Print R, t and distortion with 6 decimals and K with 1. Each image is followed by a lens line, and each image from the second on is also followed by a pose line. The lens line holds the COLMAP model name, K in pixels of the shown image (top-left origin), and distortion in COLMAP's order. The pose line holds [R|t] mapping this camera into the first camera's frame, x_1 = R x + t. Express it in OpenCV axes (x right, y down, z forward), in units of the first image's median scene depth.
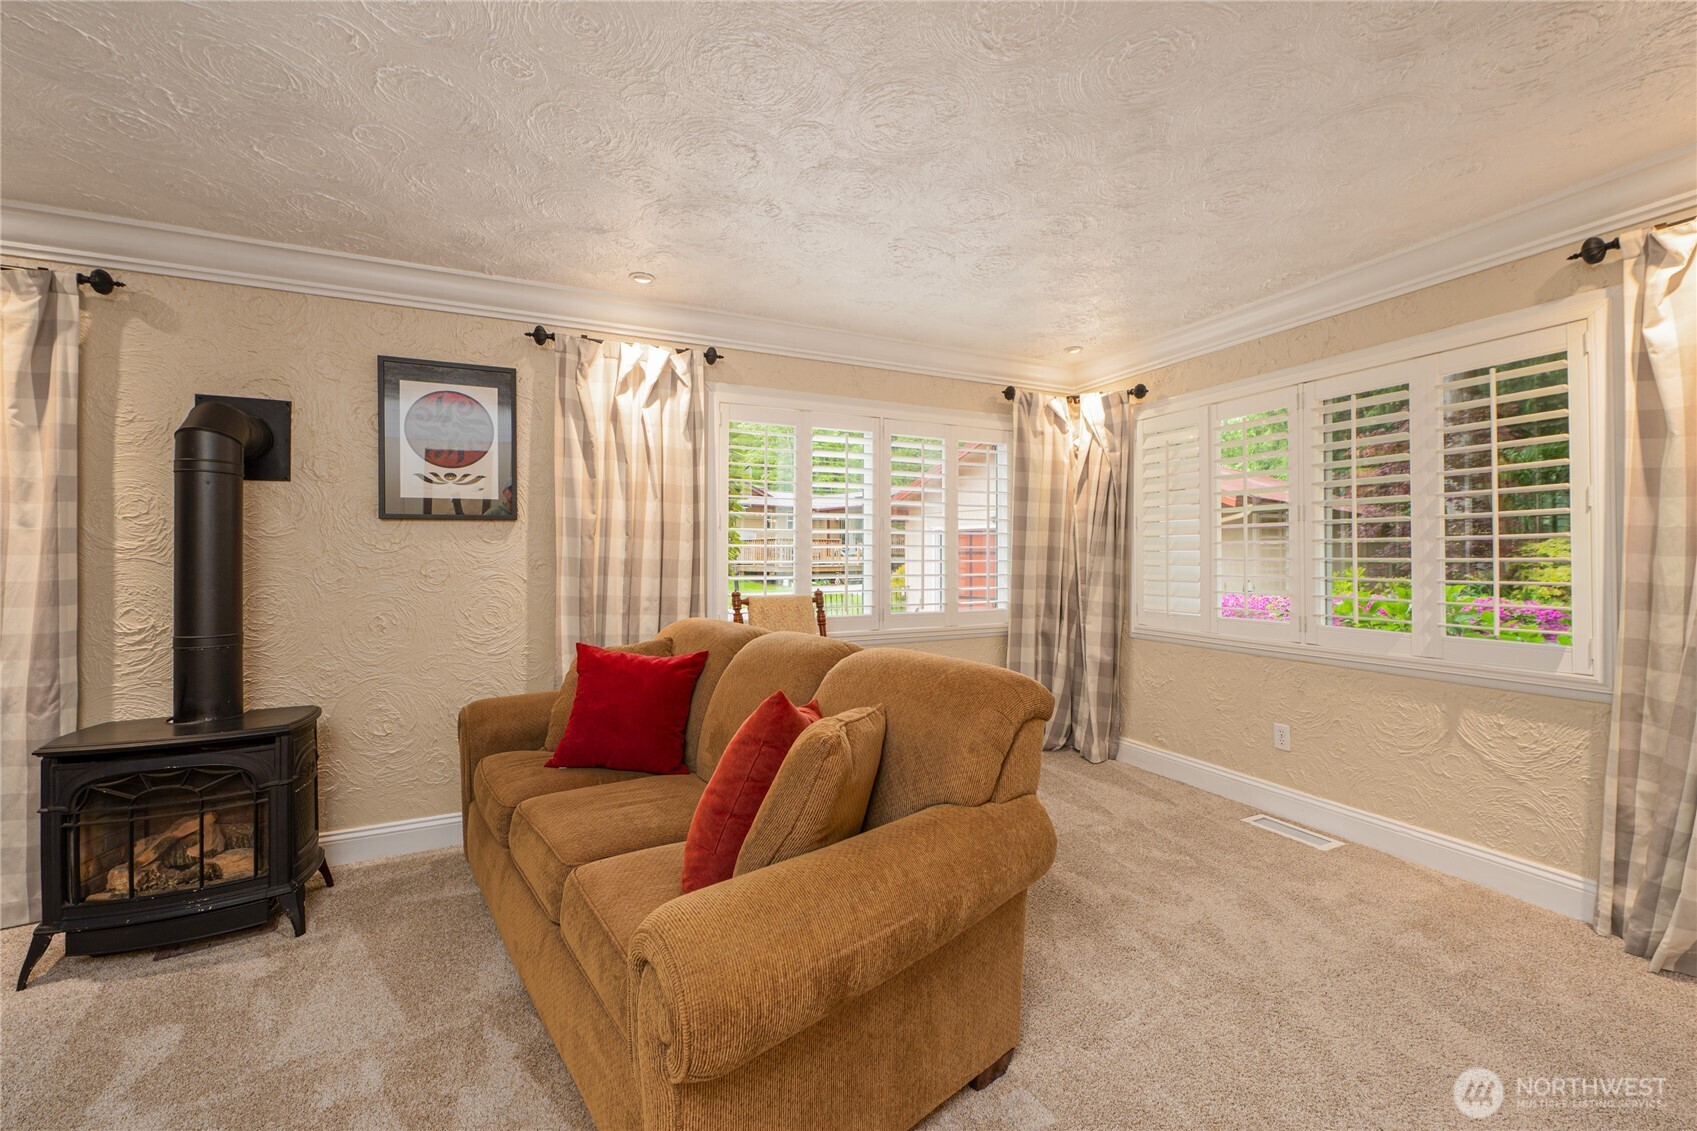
lens RADIAL K [[661.0, 0, 846.6], [0, 661.0, 552.8], [0, 0, 1]] dist [-0.001366, -0.000426]
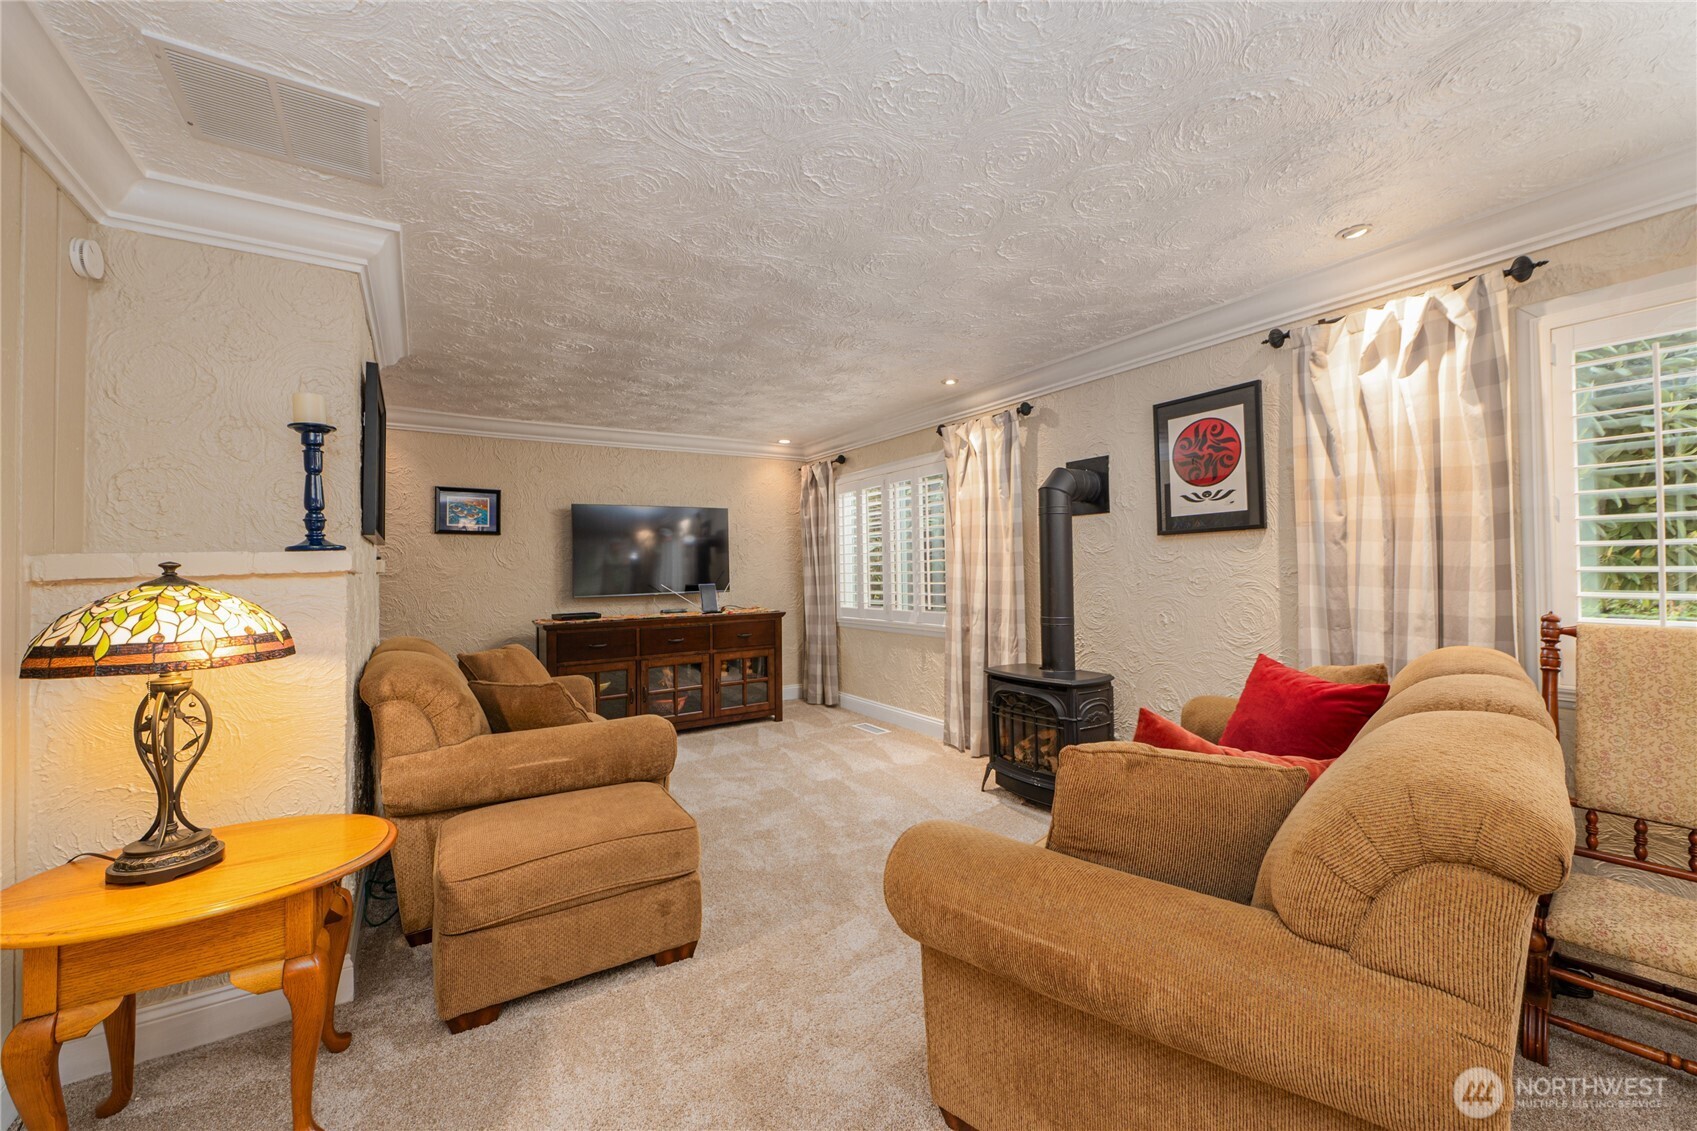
lens RADIAL K [[661.0, 0, 846.6], [0, 661.0, 552.8], [0, 0, 1]] dist [-0.001366, -0.000426]
pose [[0.135130, -0.021903, -0.990586, 0.419969], [0.026224, 0.999484, -0.018522, -0.010498], [0.990481, -0.023474, 0.135635, 0.231752]]
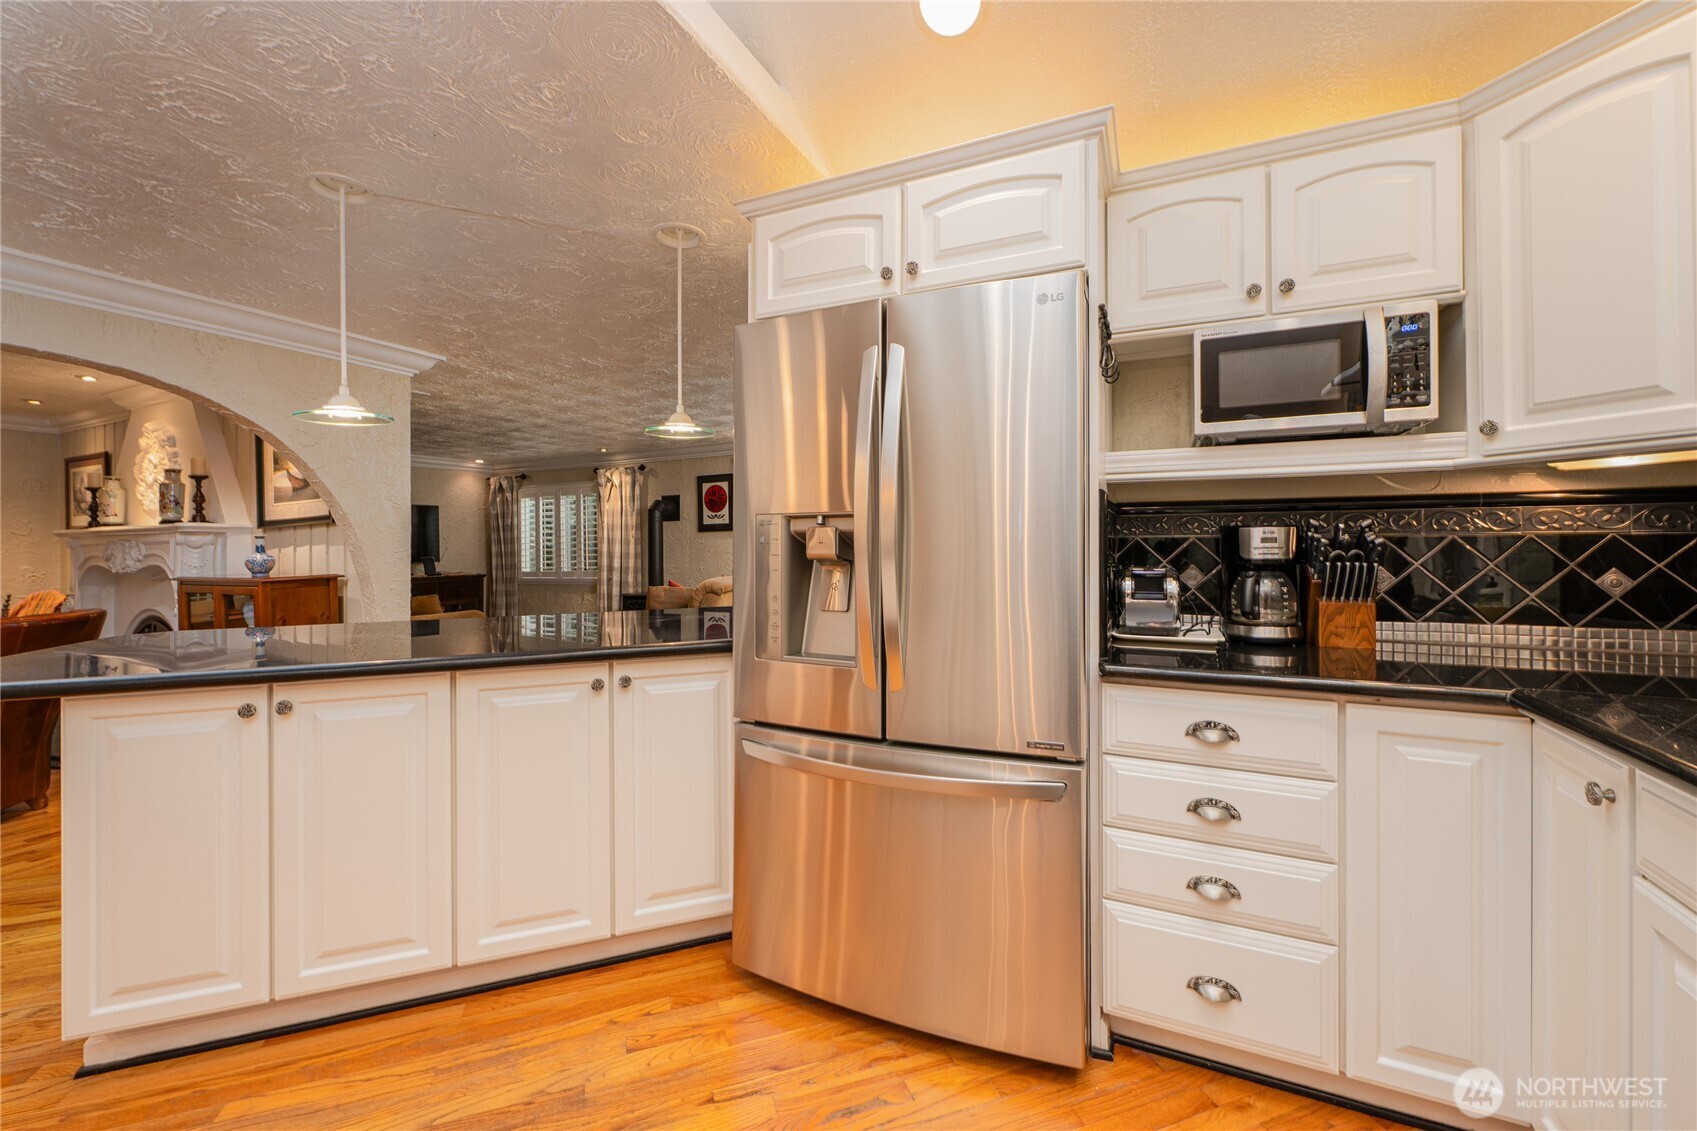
lens RADIAL K [[661.0, 0, 846.6], [0, 661.0, 552.8], [0, 0, 1]] dist [-0.001366, -0.000426]
pose [[0.638381, 0.002184, -0.769717, 1.834884], [0.016323, 0.999733, 0.016375, 0.002970], [0.769547, -0.023018, 0.638175, -0.339894]]
